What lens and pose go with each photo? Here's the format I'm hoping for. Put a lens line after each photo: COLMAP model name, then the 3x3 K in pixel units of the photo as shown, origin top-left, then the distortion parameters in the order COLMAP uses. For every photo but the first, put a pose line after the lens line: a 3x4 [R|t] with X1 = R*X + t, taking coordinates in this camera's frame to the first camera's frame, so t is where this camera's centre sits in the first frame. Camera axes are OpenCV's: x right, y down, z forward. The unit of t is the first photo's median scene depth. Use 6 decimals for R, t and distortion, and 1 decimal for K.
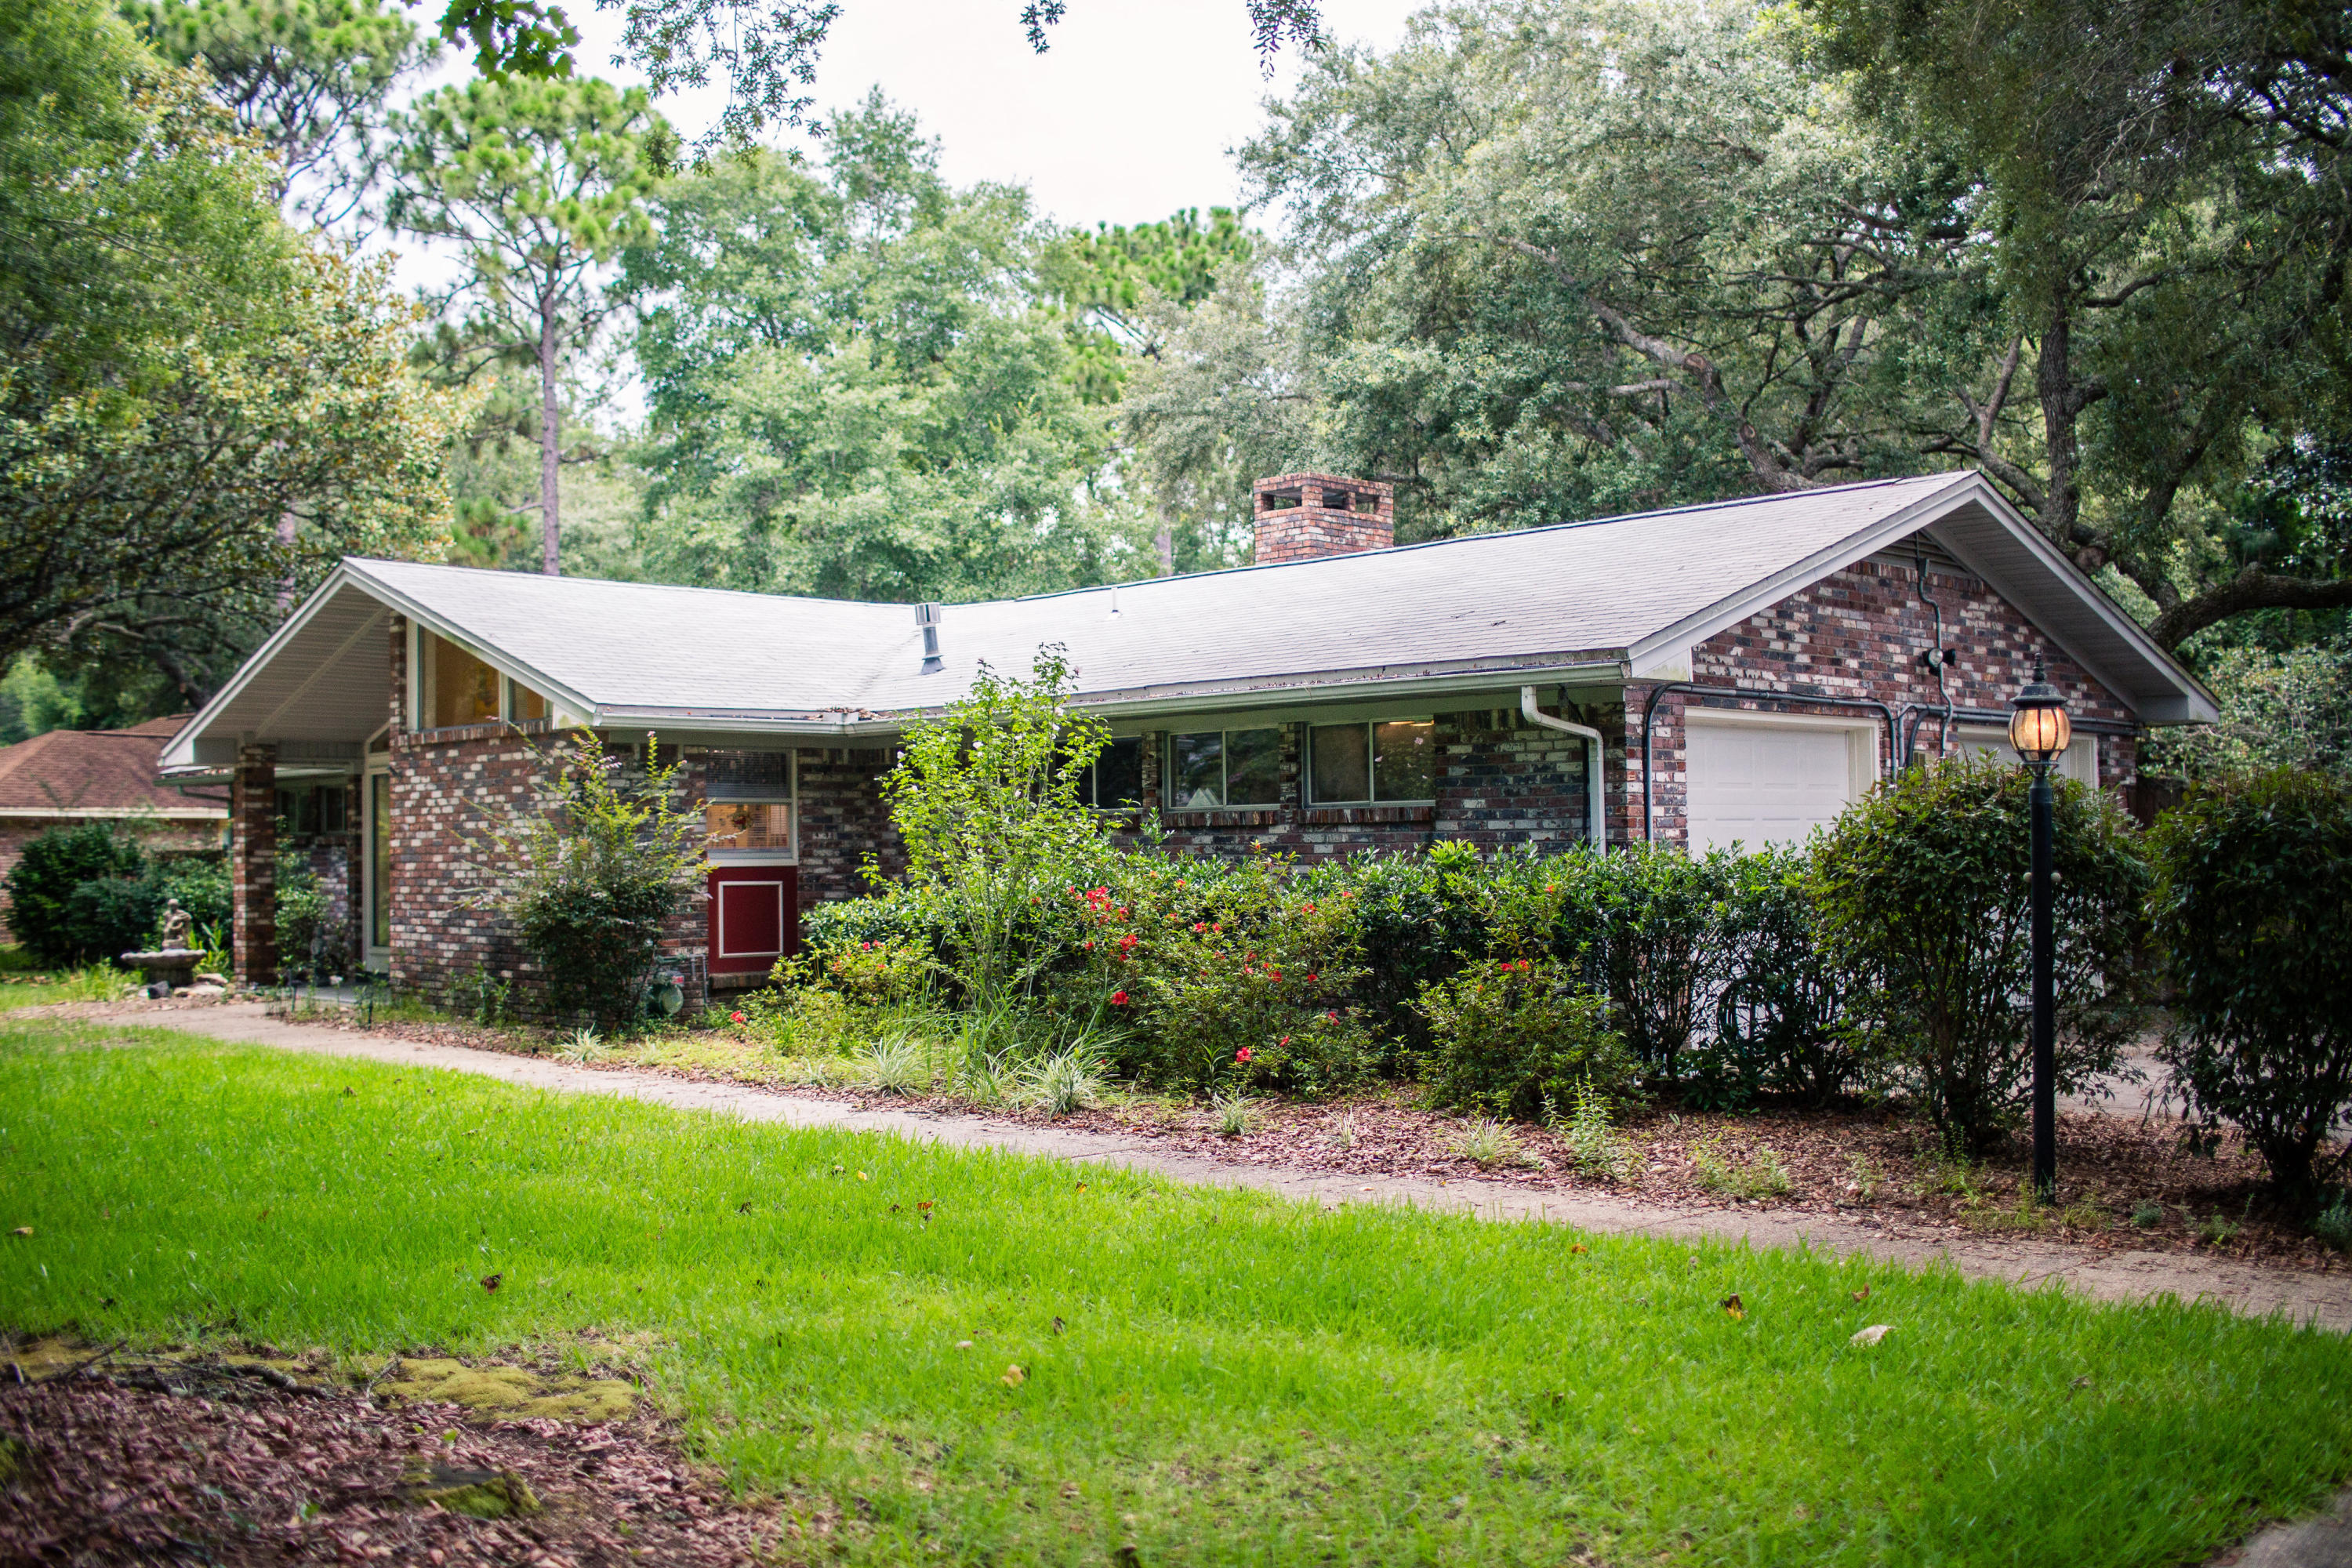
lens RADIAL K [[2248.4, 0, 1169.8], [0, 2248.4, 777.0], [0, 0, 1]] dist [-0.082809, 0.000000]
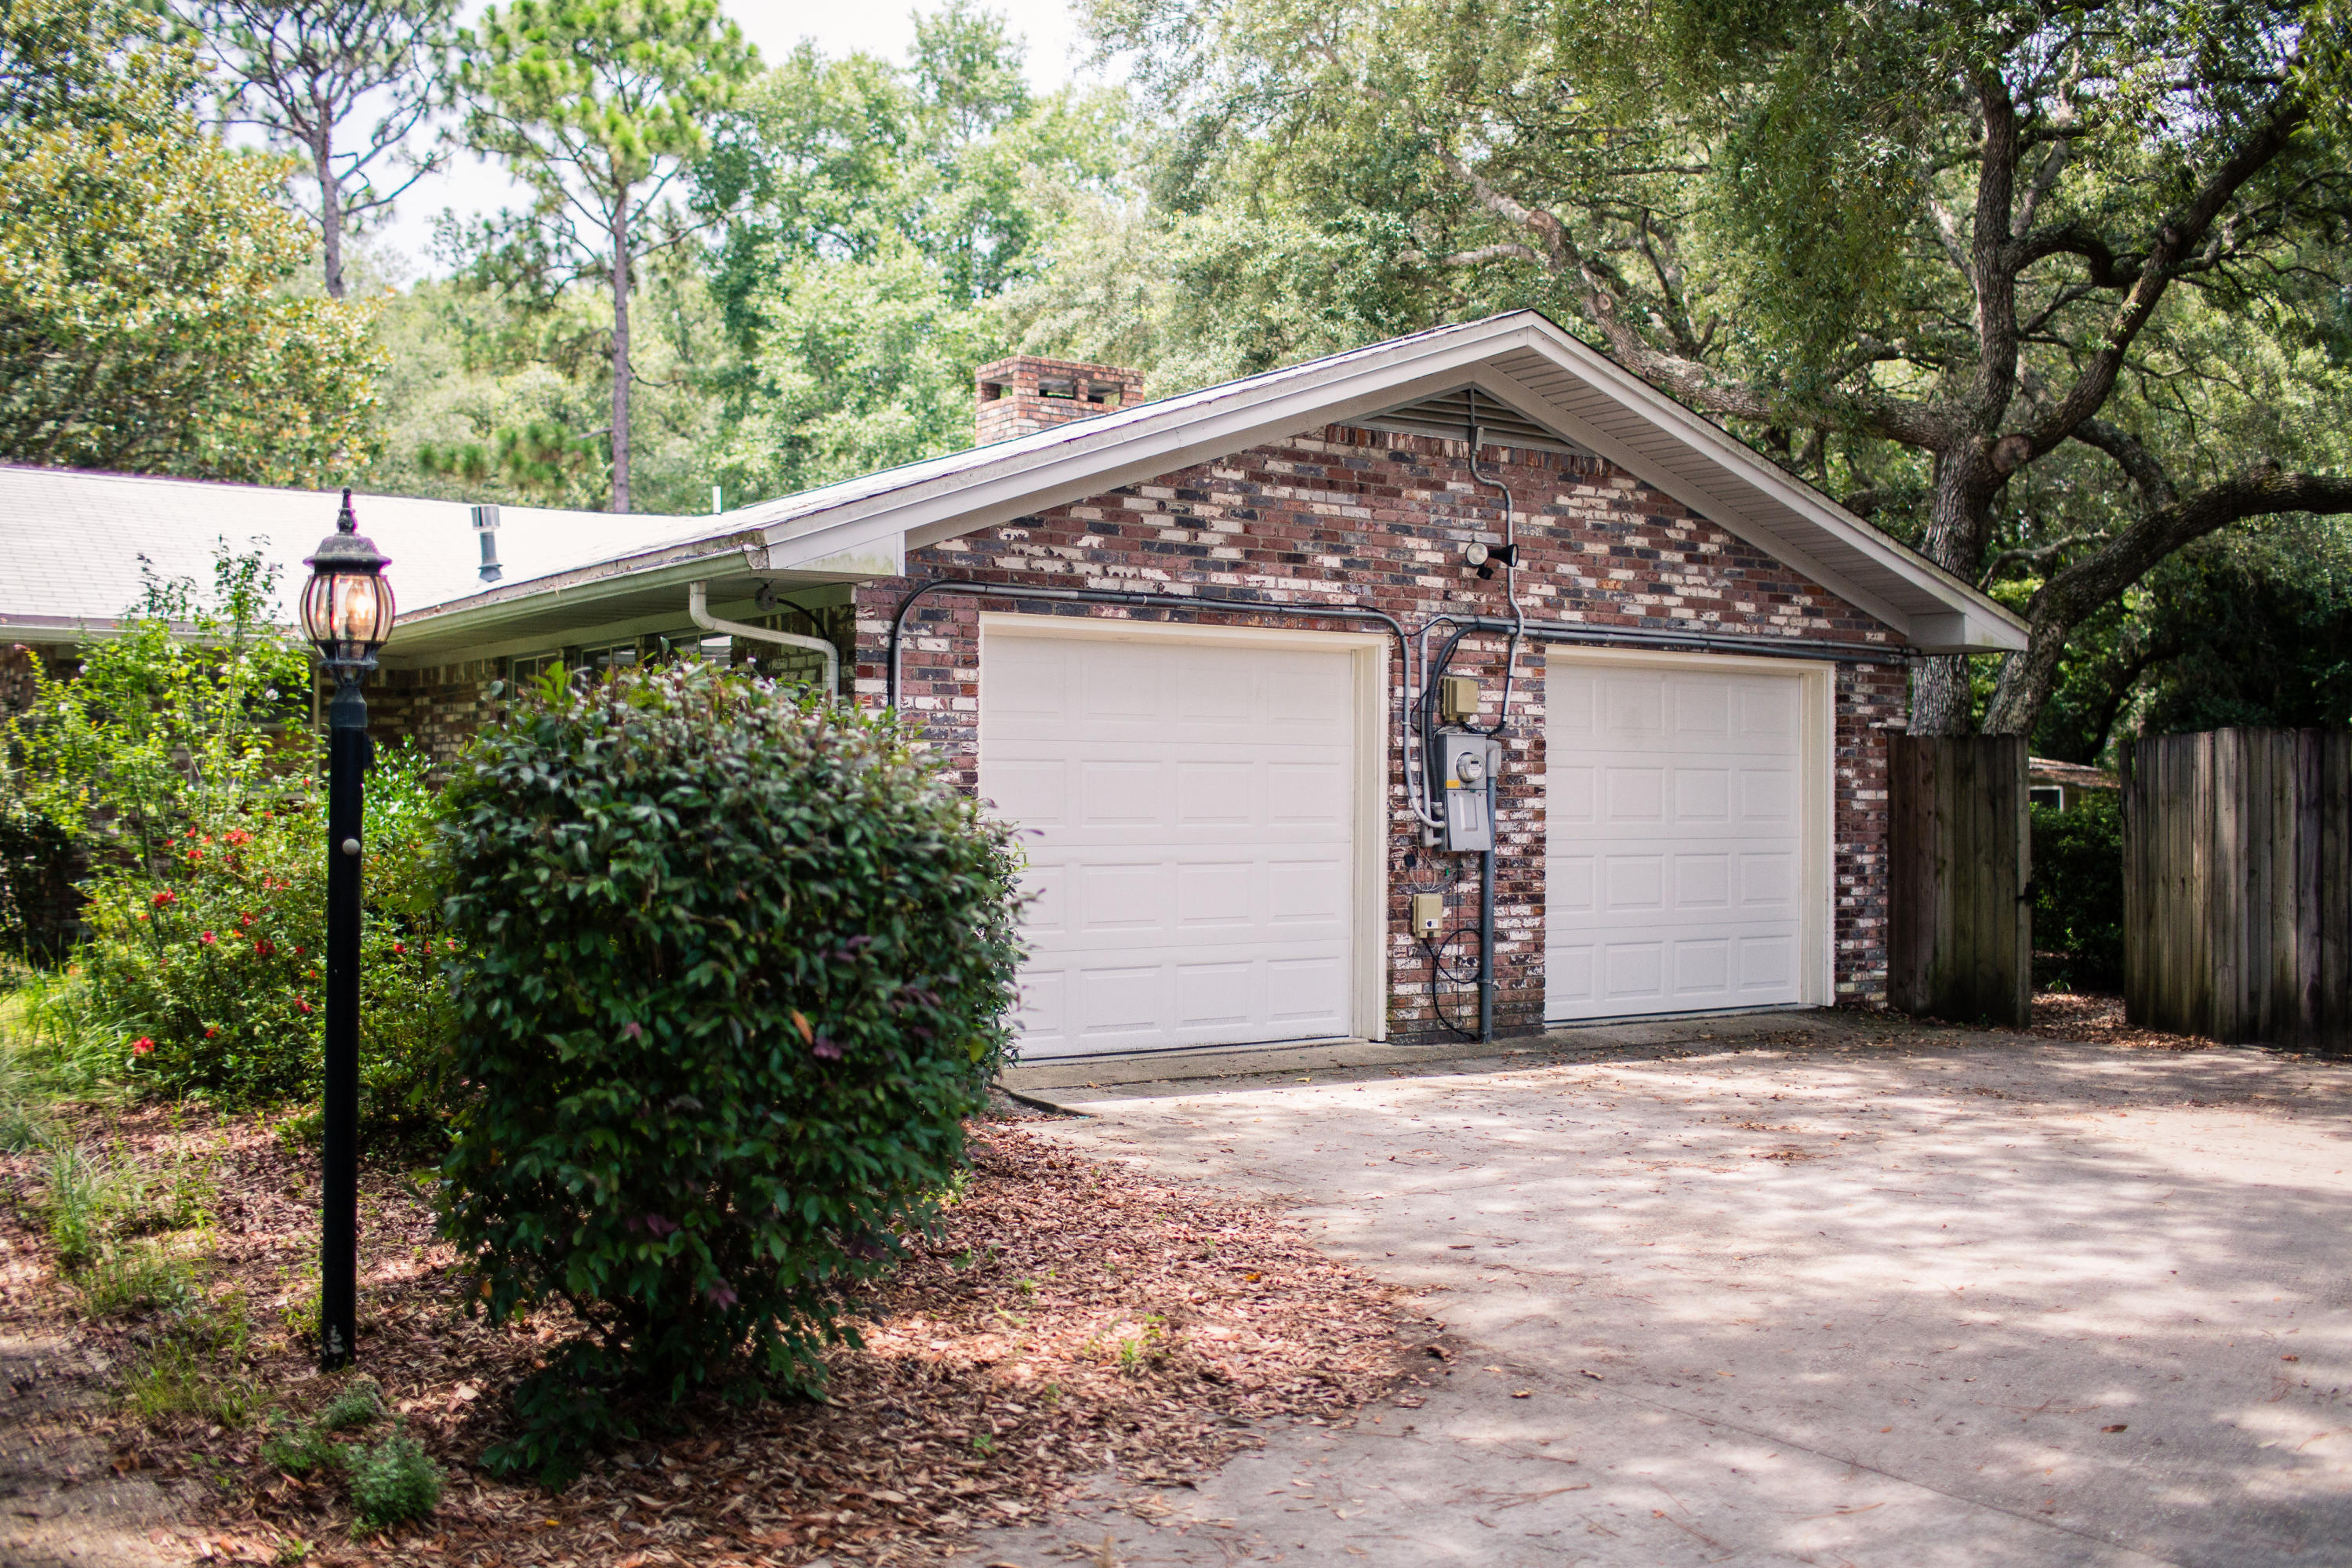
lens RADIAL K [[2248.4, 0, 1177.5], [0, 2248.4, 789.6], [0, 0, 1]] dist [-0.082809, 0.000000]
pose [[0.985307, 0.017089, -0.169935, 0.365747], [-0.011795, 0.999415, 0.032115, 0.003279], [0.170385, -0.029638, 0.984932, 0.215058]]
